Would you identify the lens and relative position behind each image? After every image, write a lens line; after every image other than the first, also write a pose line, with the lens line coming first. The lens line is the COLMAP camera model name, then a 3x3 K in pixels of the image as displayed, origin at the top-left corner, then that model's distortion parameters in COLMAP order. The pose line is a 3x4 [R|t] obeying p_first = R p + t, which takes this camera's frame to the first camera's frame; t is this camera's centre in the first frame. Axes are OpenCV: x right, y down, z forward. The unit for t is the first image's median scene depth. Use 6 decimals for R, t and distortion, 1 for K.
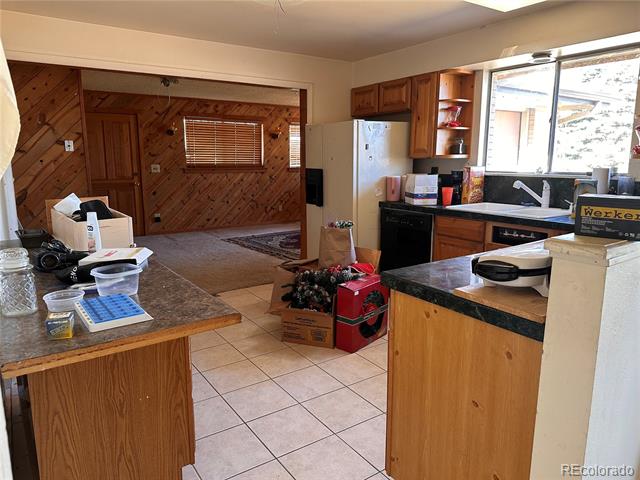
lens RADIAL K [[441.8, 0, 322.4], [0, 441.8, 239.1], [0, 0, 1]] dist [0.101499, -0.128349]
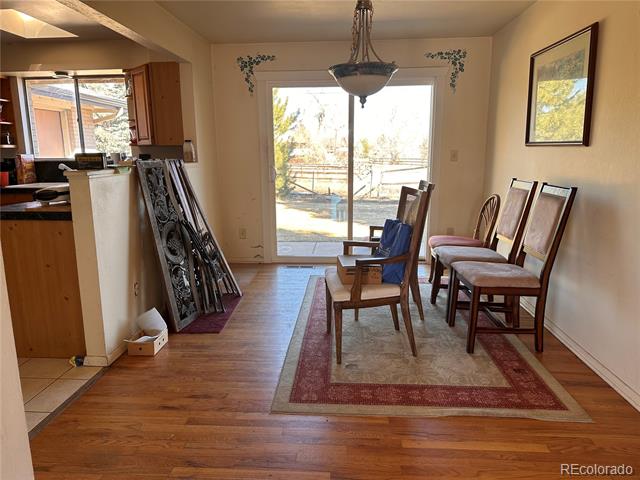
lens RADIAL K [[441.8, 0, 322.4], [0, 441.8, 239.1], [0, 0, 1]] dist [0.101499, -0.128349]
pose [[0.618823, -0.154157, 0.770255, -0.144941], [0.152179, 0.985505, 0.074975, 0.101484], [-0.770648, 0.070821, 0.633313, -0.410421]]
